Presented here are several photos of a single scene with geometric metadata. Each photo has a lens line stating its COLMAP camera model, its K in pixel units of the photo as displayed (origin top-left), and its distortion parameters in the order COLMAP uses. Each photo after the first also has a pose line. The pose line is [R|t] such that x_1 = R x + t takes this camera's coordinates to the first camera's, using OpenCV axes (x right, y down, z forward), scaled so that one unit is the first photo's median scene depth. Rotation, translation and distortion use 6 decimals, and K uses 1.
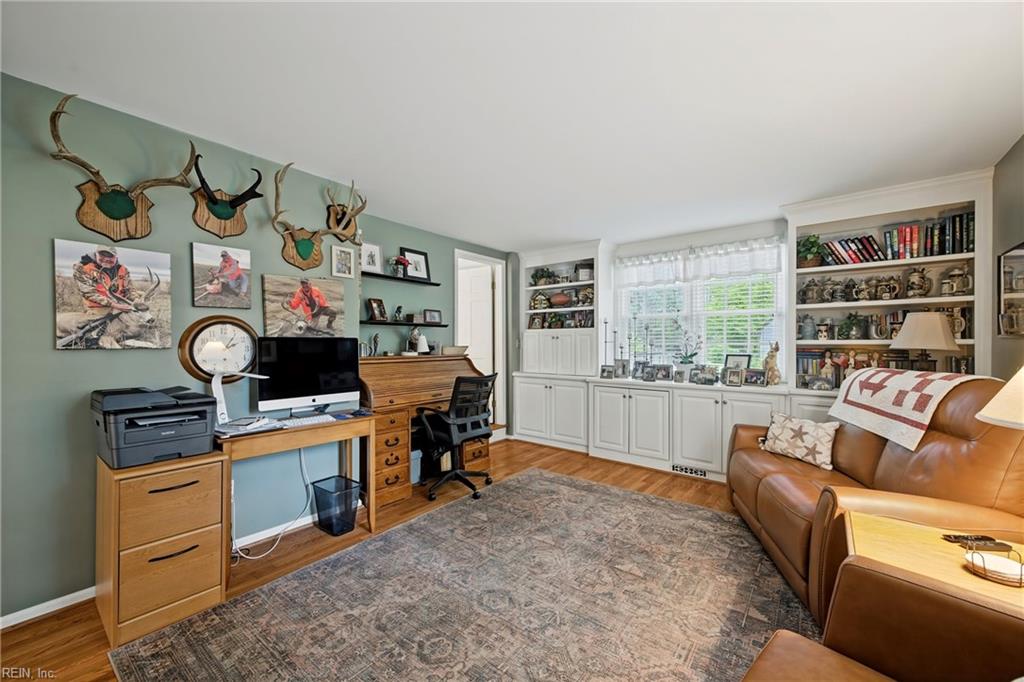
lens RADIAL K [[395.8, 0, 511.5], [0, 395.8, 343.5], [0, 0, 1]] dist [0.007050, -0.002362]
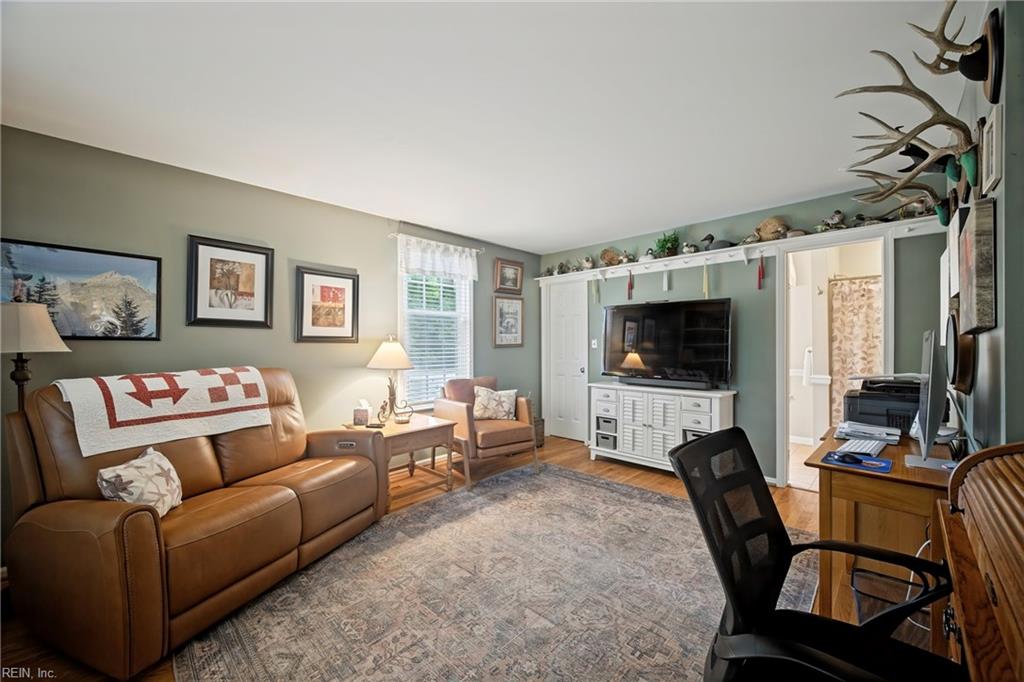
lens RADIAL K [[395.8, 0, 511.5], [0, 395.8, 343.5], [0, 0, 1]] dist [0.007050, -0.002362]
pose [[-0.995489, 0.005001, 0.094748, 0.064652], [0.005383, 0.999978, 0.003783, -0.002019], [-0.094727, 0.004276, -0.995494, 1.841778]]
